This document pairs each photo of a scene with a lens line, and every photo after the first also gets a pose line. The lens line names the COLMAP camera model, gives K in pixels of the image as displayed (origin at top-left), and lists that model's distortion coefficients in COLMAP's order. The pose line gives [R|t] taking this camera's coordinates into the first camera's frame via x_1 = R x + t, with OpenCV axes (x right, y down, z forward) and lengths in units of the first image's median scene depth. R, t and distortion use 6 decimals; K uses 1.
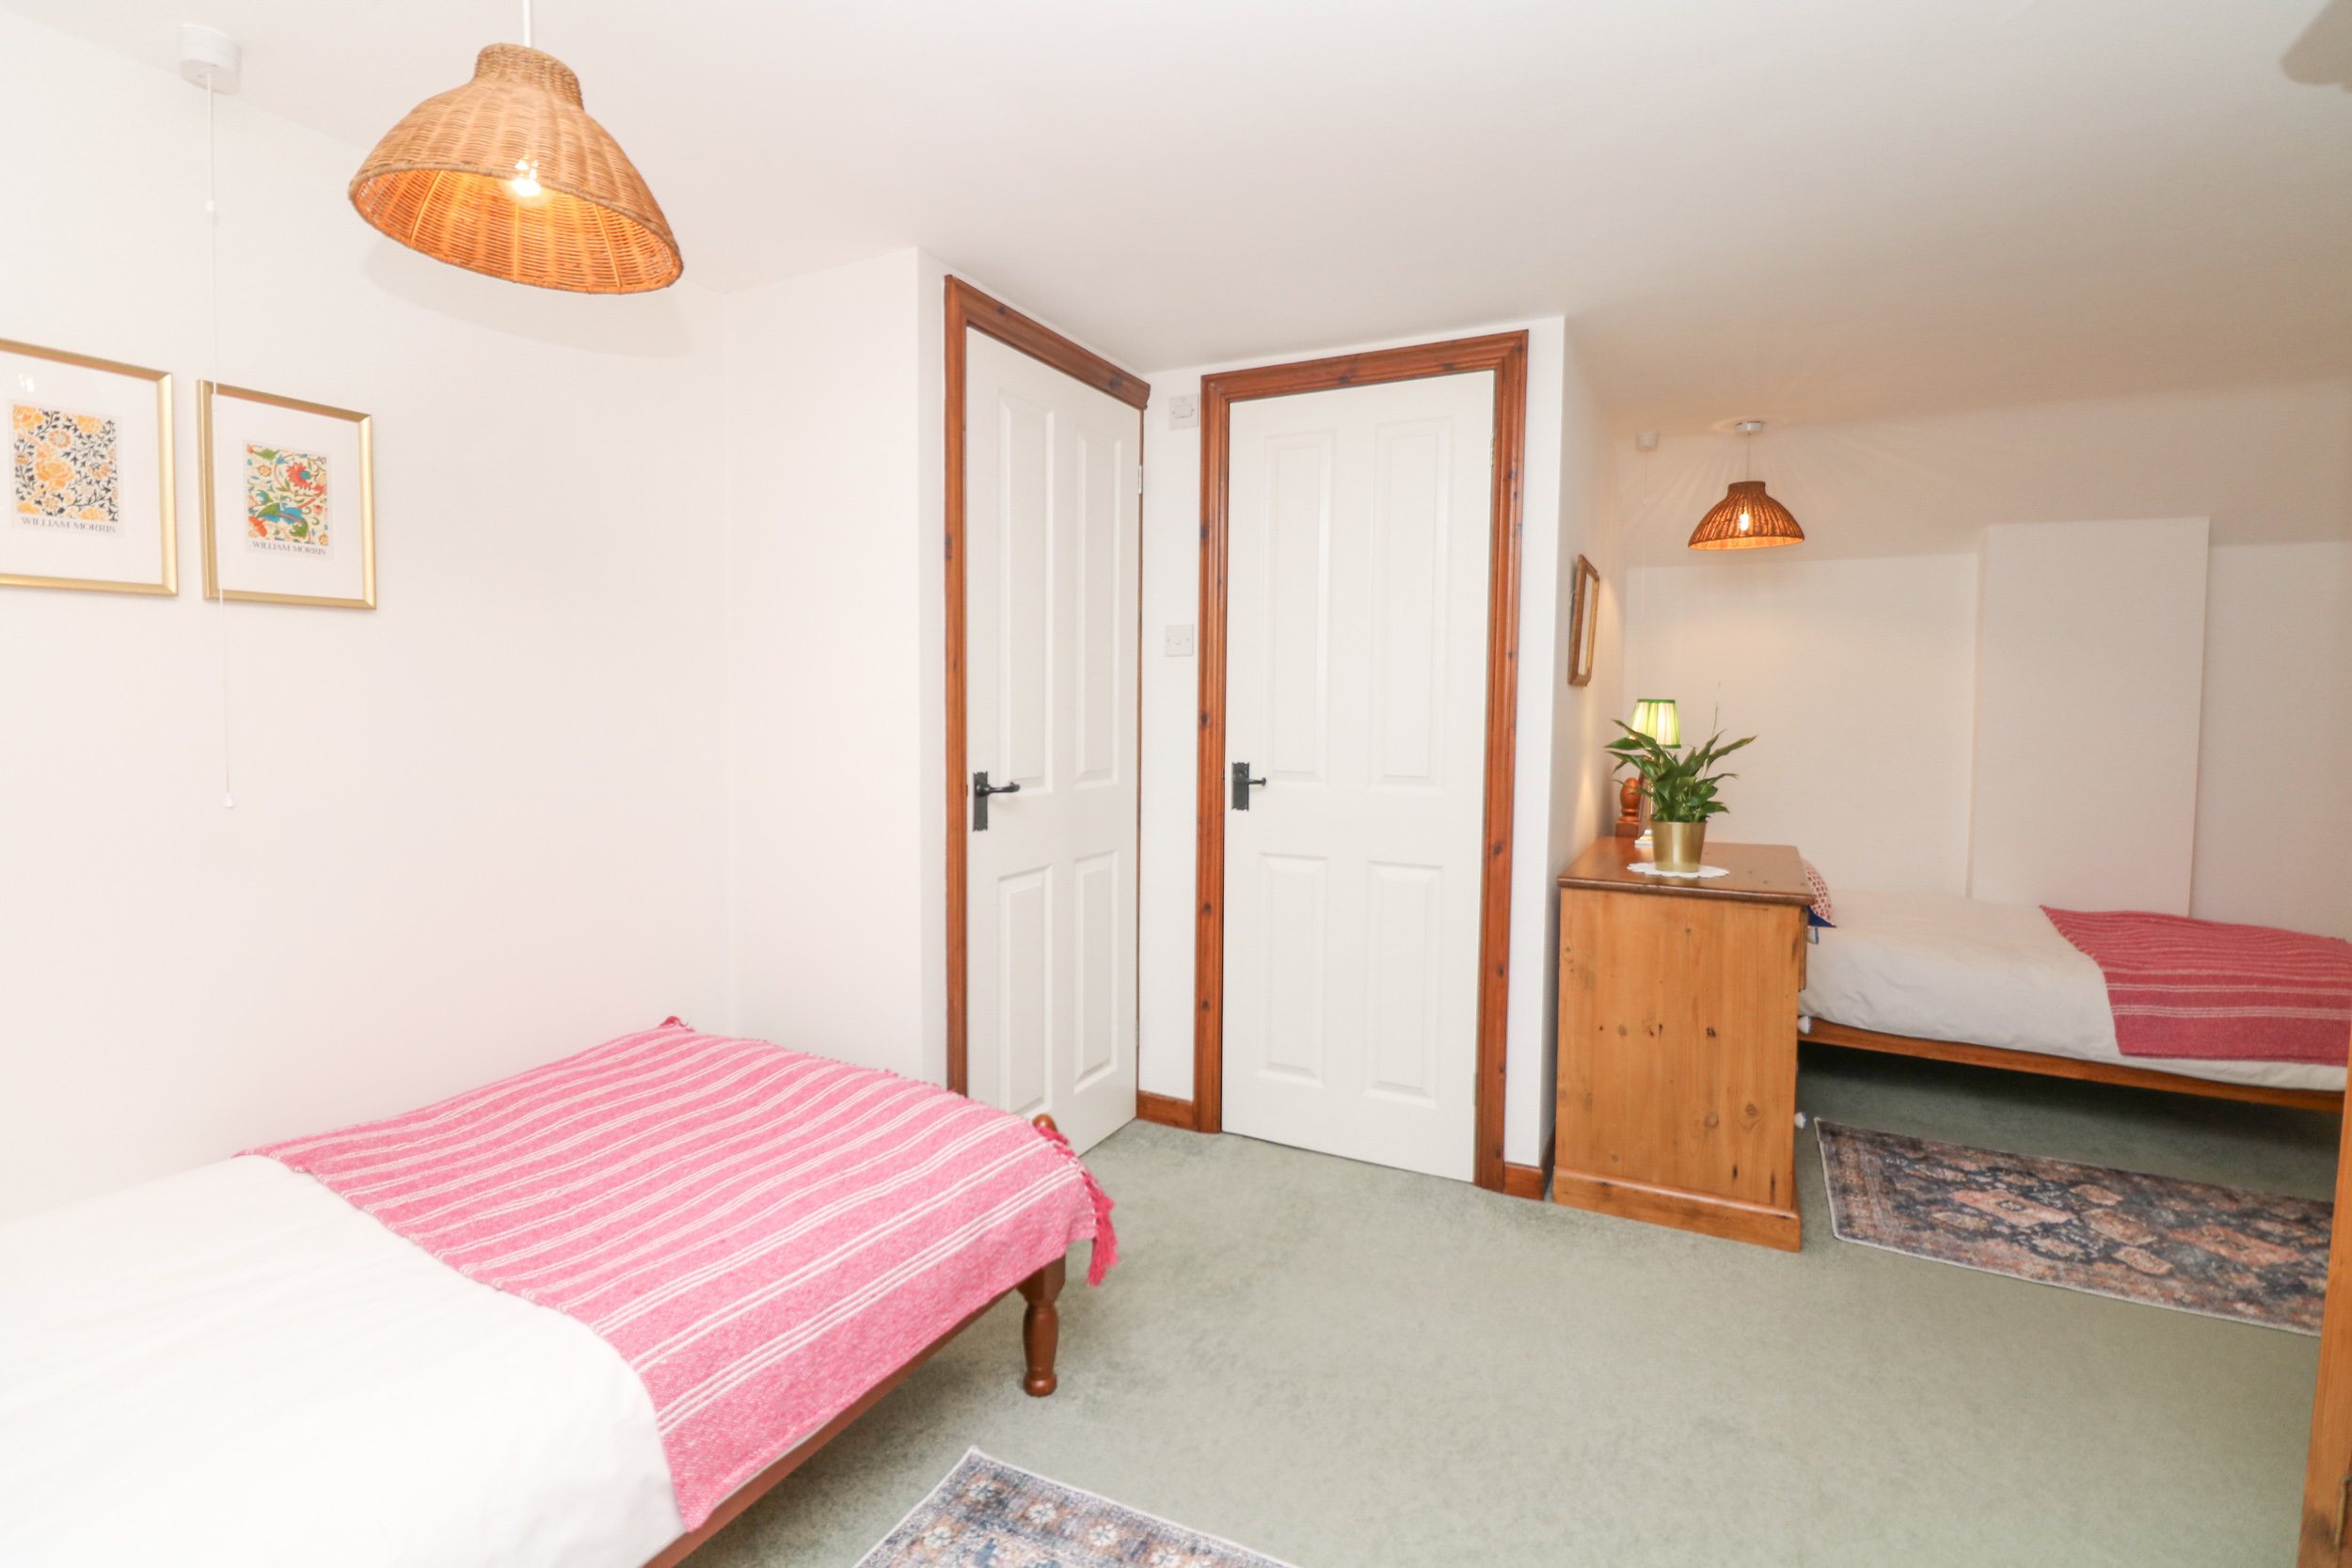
lens RADIAL K [[1075.4, 0, 1159.2], [0, 1075.4, 778.0], [0, 0, 1]] dist [-0.015503, -0.006084]
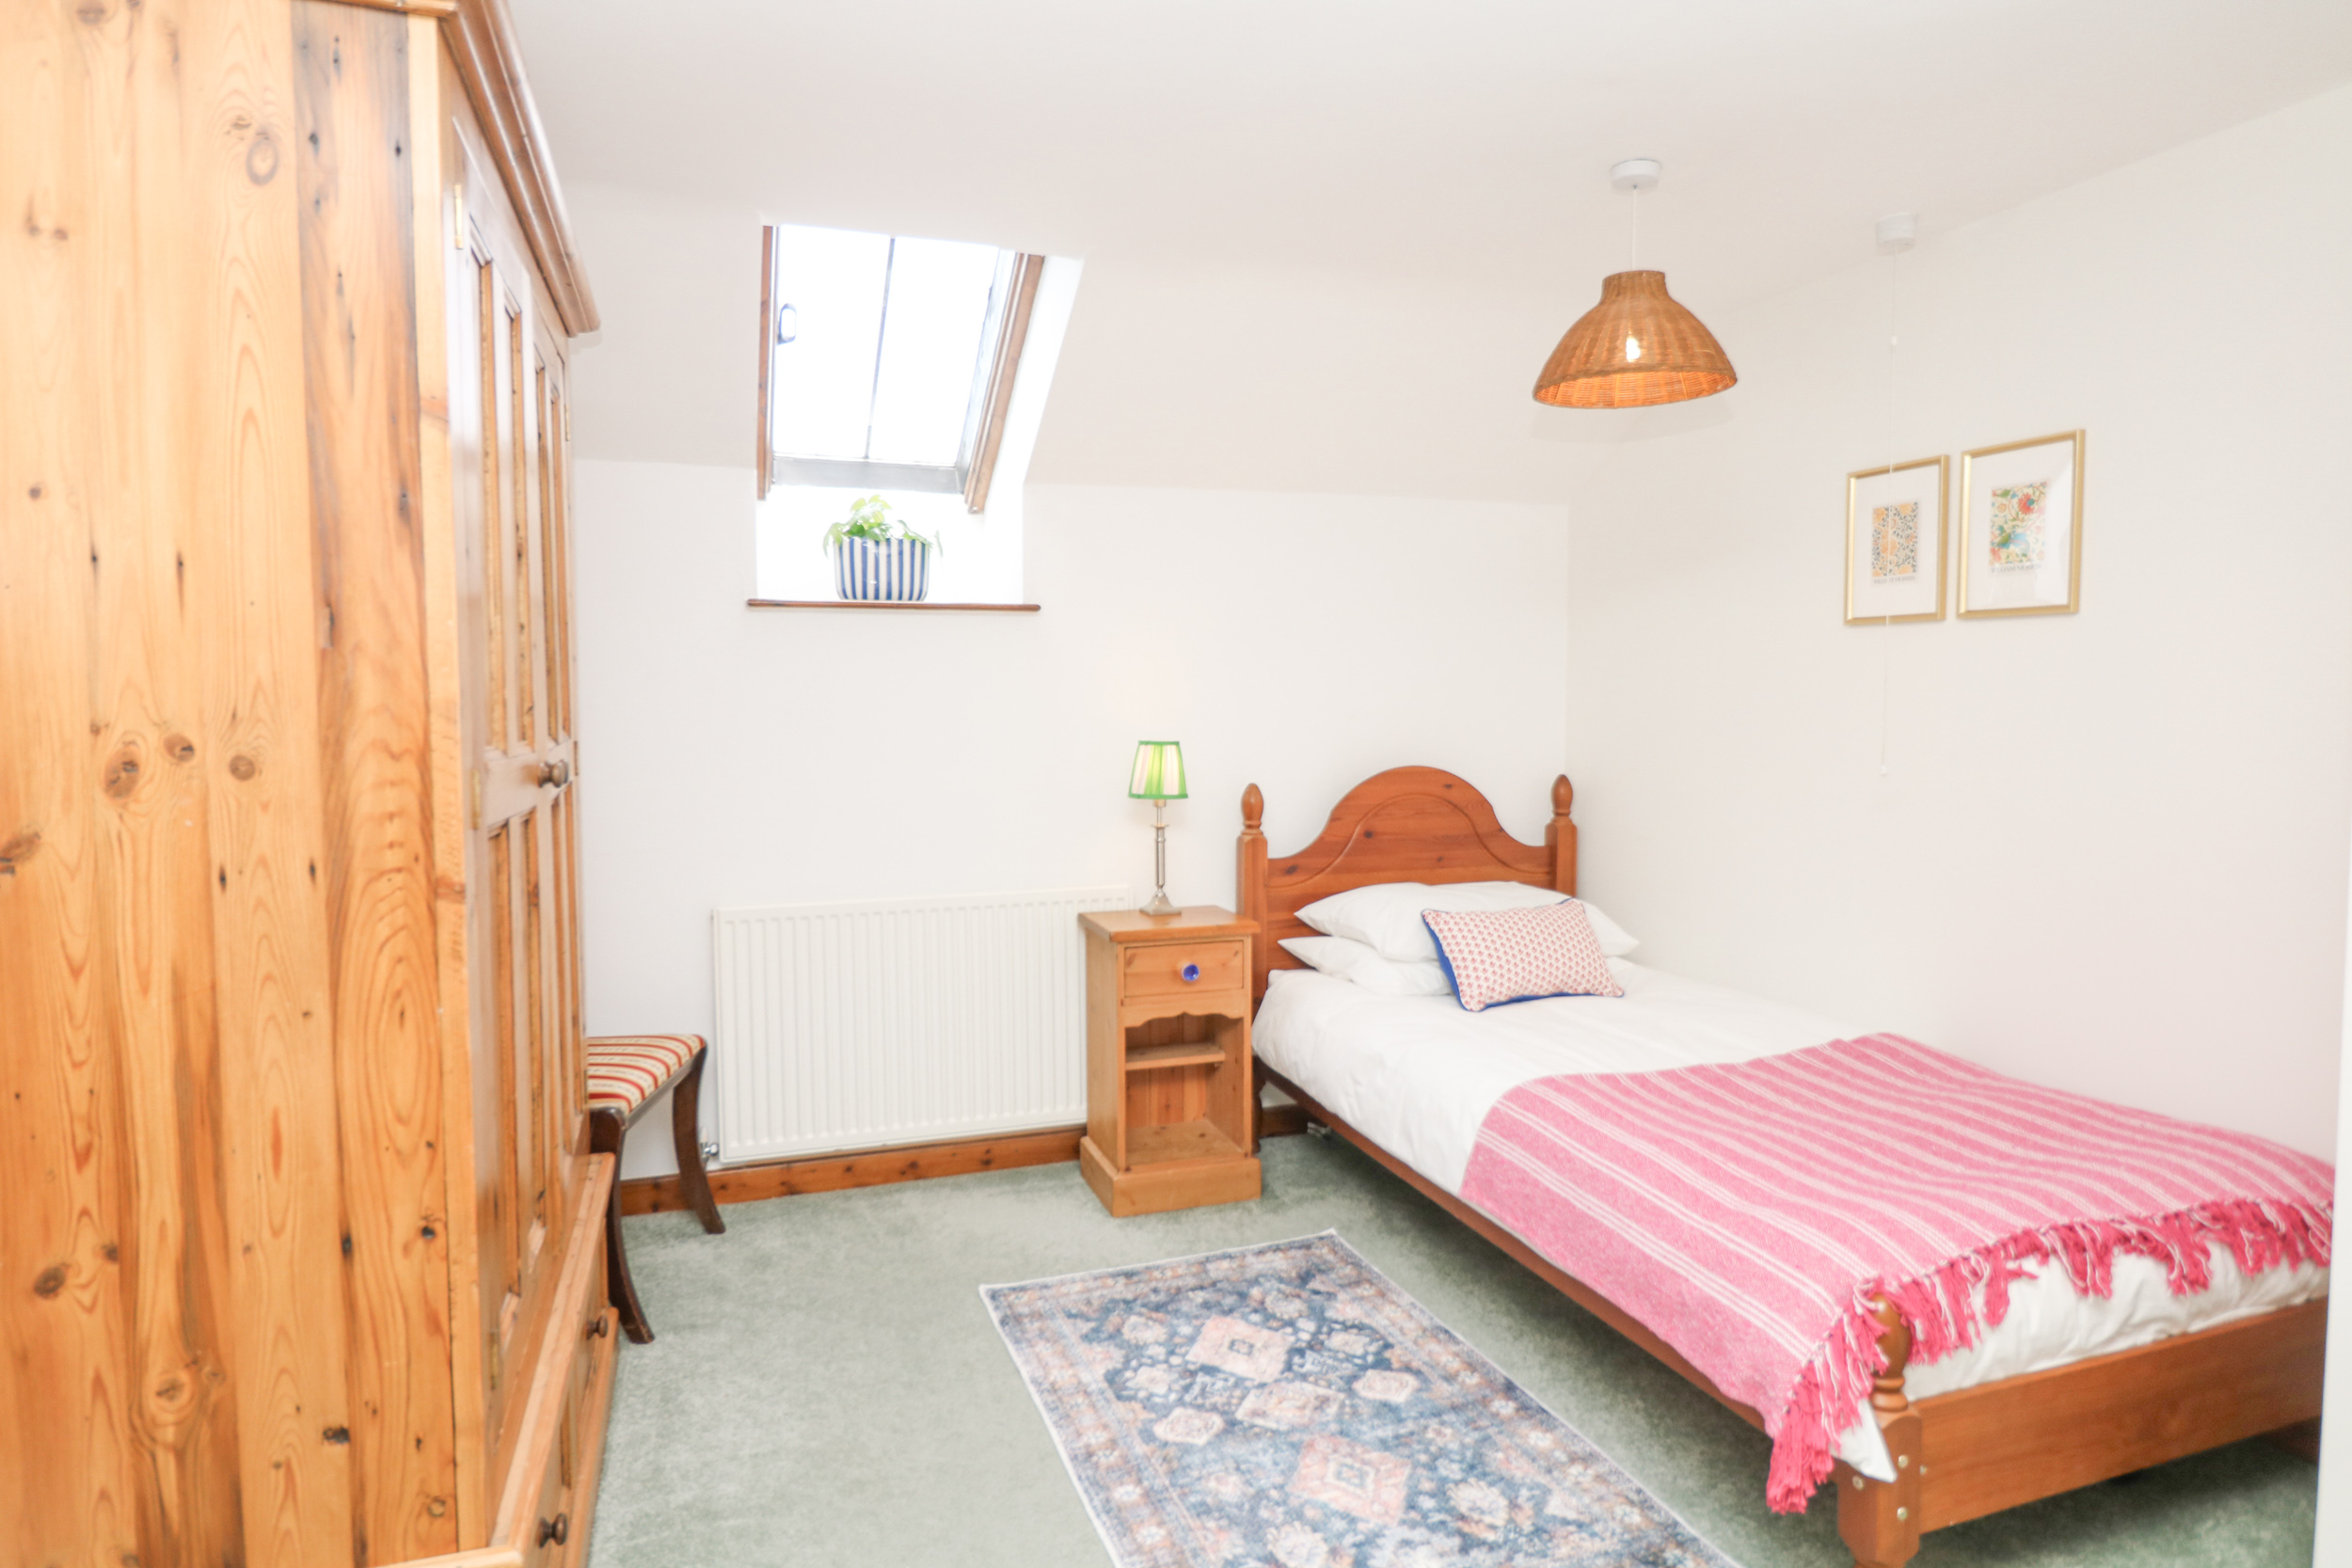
lens RADIAL K [[1291.6, 0, 1169.2], [0, 1291.6, 754.9], [0, 0, 1]] dist [-0.007752, -0.005497]
pose [[-0.684189, 0.029682, -0.728700, 0.900982], [-0.053018, 0.994503, 0.090289, -0.091800], [0.727375, 0.100409, -0.678855, 1.348152]]
